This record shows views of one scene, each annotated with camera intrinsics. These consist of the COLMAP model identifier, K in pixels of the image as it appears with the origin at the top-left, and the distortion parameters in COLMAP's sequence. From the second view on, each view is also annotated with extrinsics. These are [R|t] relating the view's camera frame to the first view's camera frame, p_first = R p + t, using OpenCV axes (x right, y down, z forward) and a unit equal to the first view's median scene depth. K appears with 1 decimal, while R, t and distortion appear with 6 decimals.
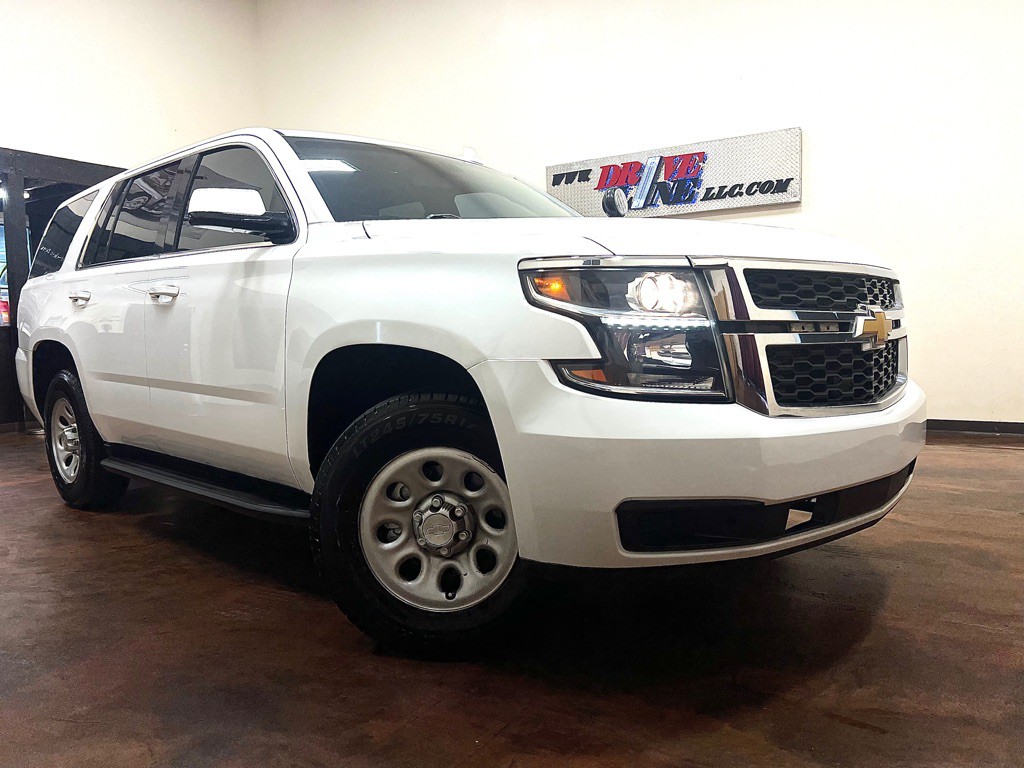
lens RADIAL K [[787.7, 0, 507.4], [0, 787.7, 390.0], [0, 0, 1]] dist [0.015574, -0.004005]
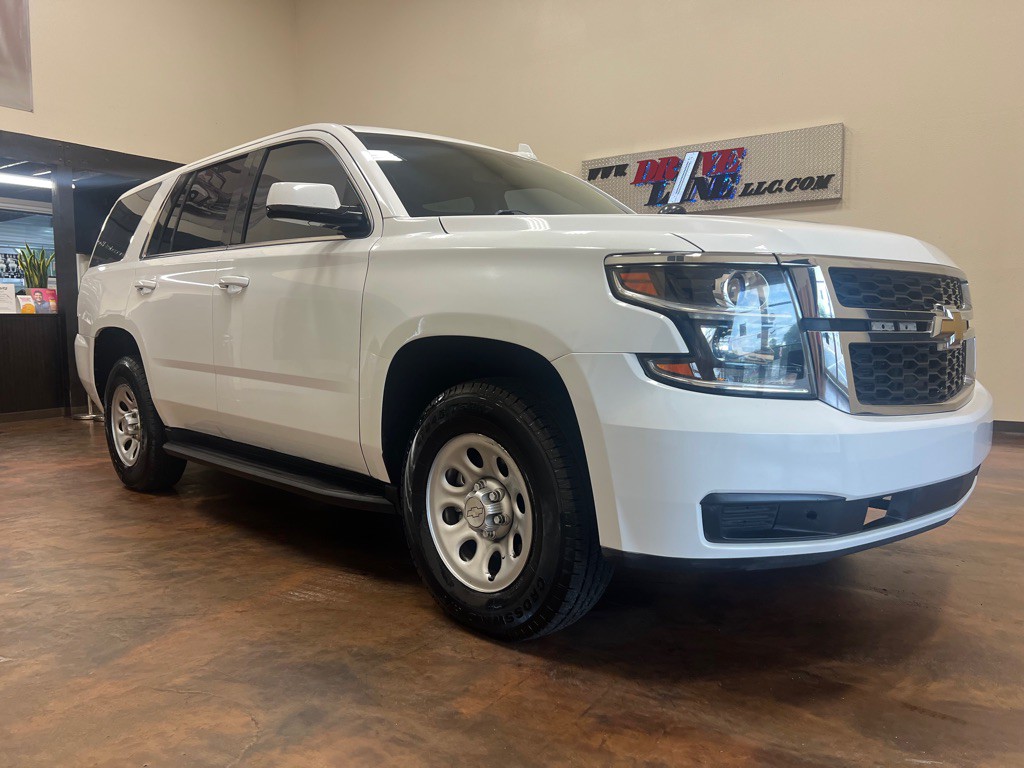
lens RADIAL K [[788.2, 0, 492.2], [0, 788.2, 394.6], [0, 0, 1]] dist [0.002896, 0.003054]
pose [[0.999314, 0.016592, -0.033118, -0.076380], [-0.016109, 0.999761, 0.014785, 0.001259], [0.033356, -0.014242, 0.999342, -0.024538]]
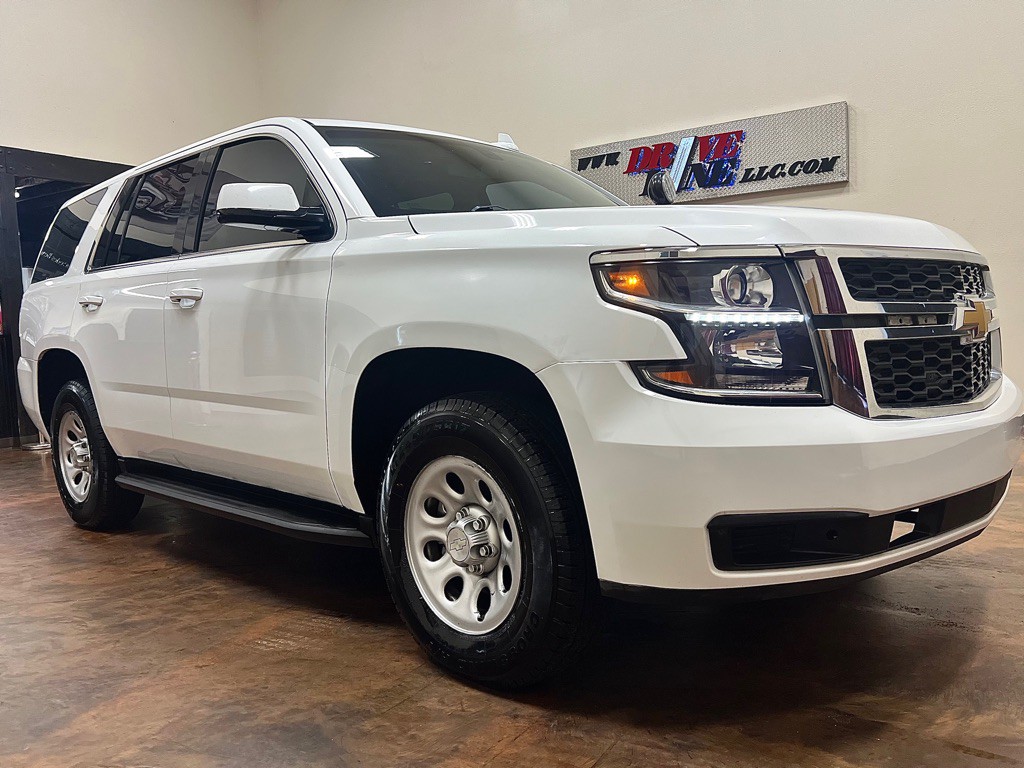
lens RADIAL K [[844.3, 0, 510.6], [0, 844.3, 377.8], [0, 0, 1]] dist [0.006800, -0.001294]
pose [[0.999737, -0.022108, -0.006169, -0.062522], [0.022028, 0.999675, -0.012838, -0.008137], [0.006451, 0.012699, 0.999899, 0.011336]]
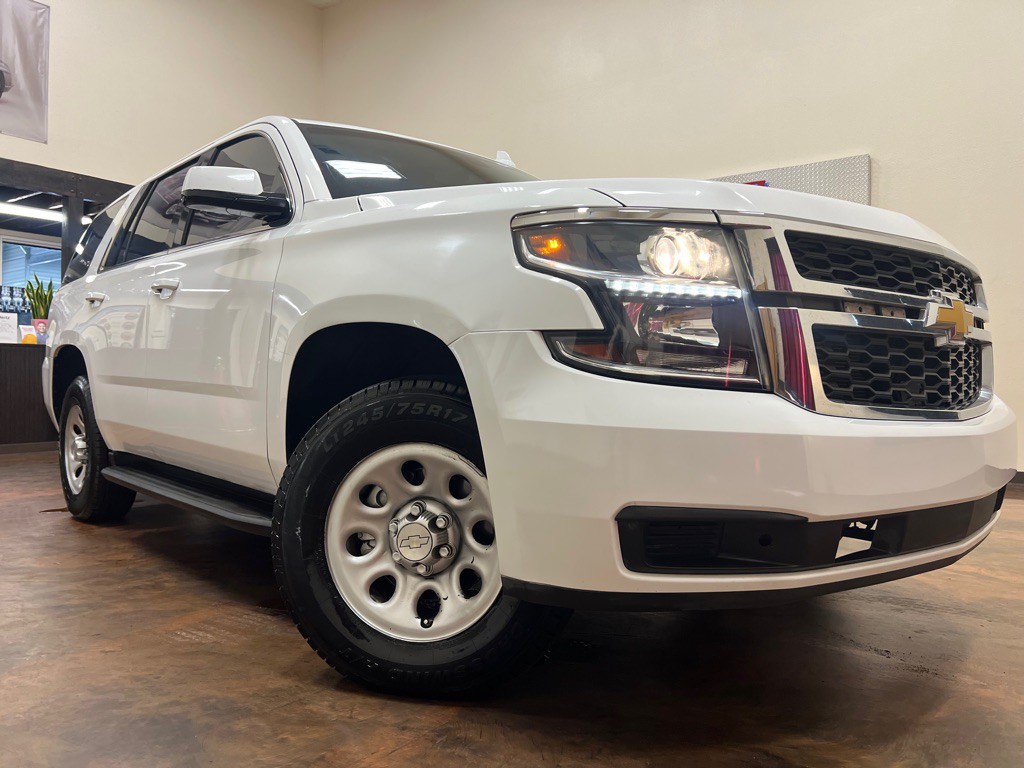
lens RADIAL K [[784.5, 0, 514.1], [0, 784.5, 383.9], [0, 0, 1]] dist [0.009793, -0.009305]
pose [[0.996543, 0.033181, -0.076164, 0.067870], [-0.039016, 0.996310, -0.076452, 0.061327], [0.073346, 0.079159, 0.994160, 0.142964]]
